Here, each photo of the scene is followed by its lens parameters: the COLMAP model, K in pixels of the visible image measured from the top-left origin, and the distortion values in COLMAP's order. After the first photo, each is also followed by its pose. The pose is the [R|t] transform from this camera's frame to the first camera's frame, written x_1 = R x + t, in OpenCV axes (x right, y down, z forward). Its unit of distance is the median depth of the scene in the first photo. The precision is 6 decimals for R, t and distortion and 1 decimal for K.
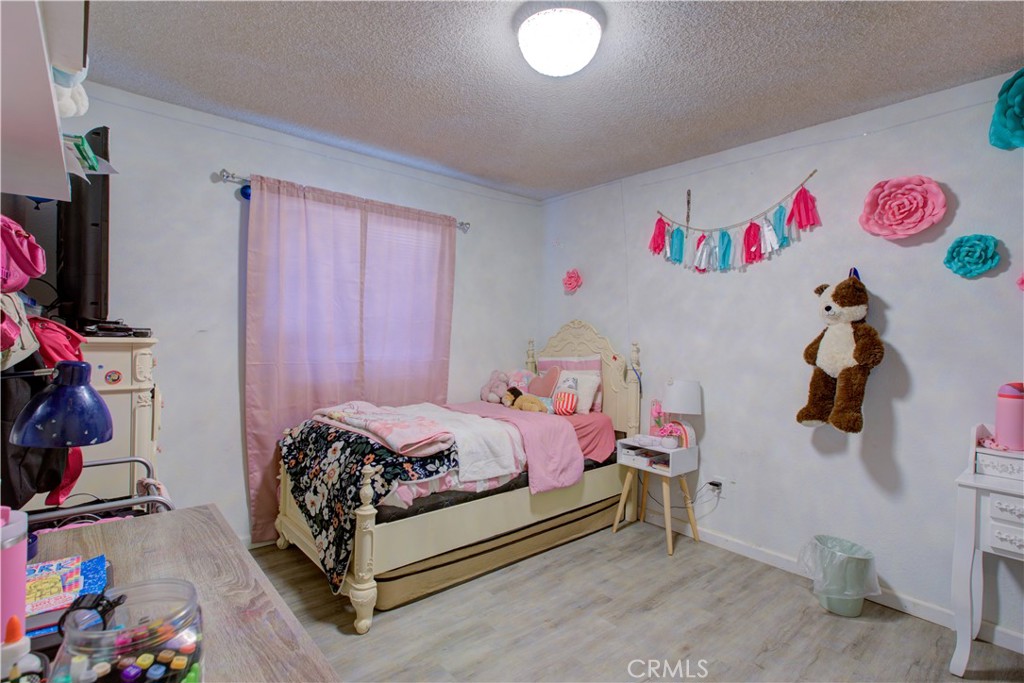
lens RADIAL K [[475.3, 0, 526.6], [0, 475.3, 343.3], [0, 0, 1]] dist [-0.023879, 0.015698]
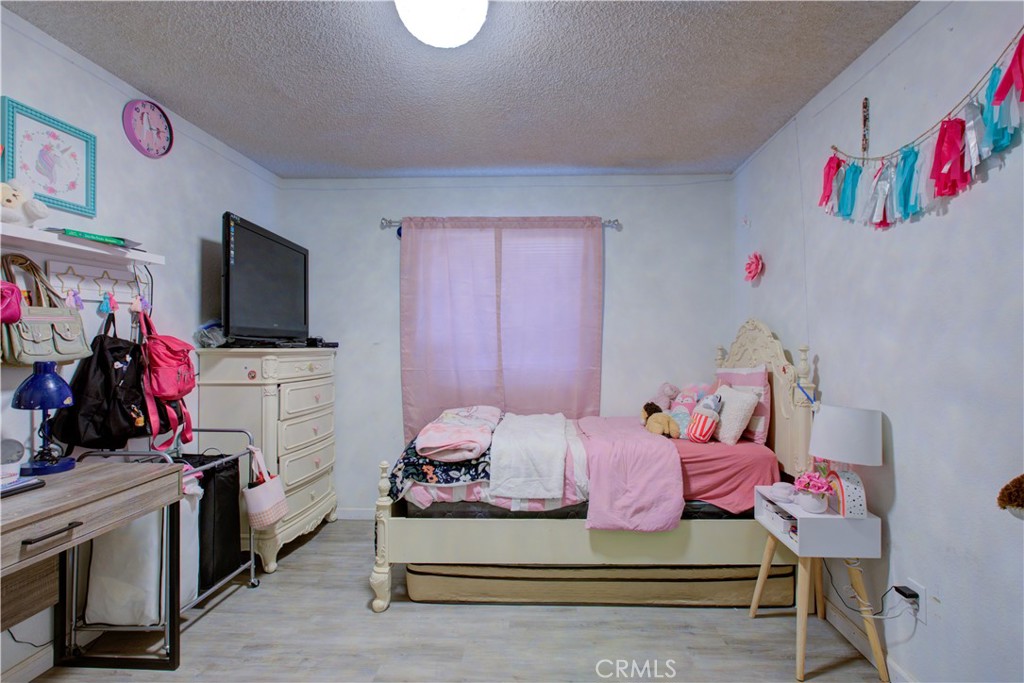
lens RADIAL K [[475.3, 0, 526.6], [0, 475.3, 343.3], [0, 0, 1]] dist [-0.023879, 0.015698]
pose [[0.741964, -0.022928, -0.670047, 0.478872], [0.006581, 0.999616, -0.026918, 0.010446], [0.670407, 0.015562, 0.741830, 0.285895]]
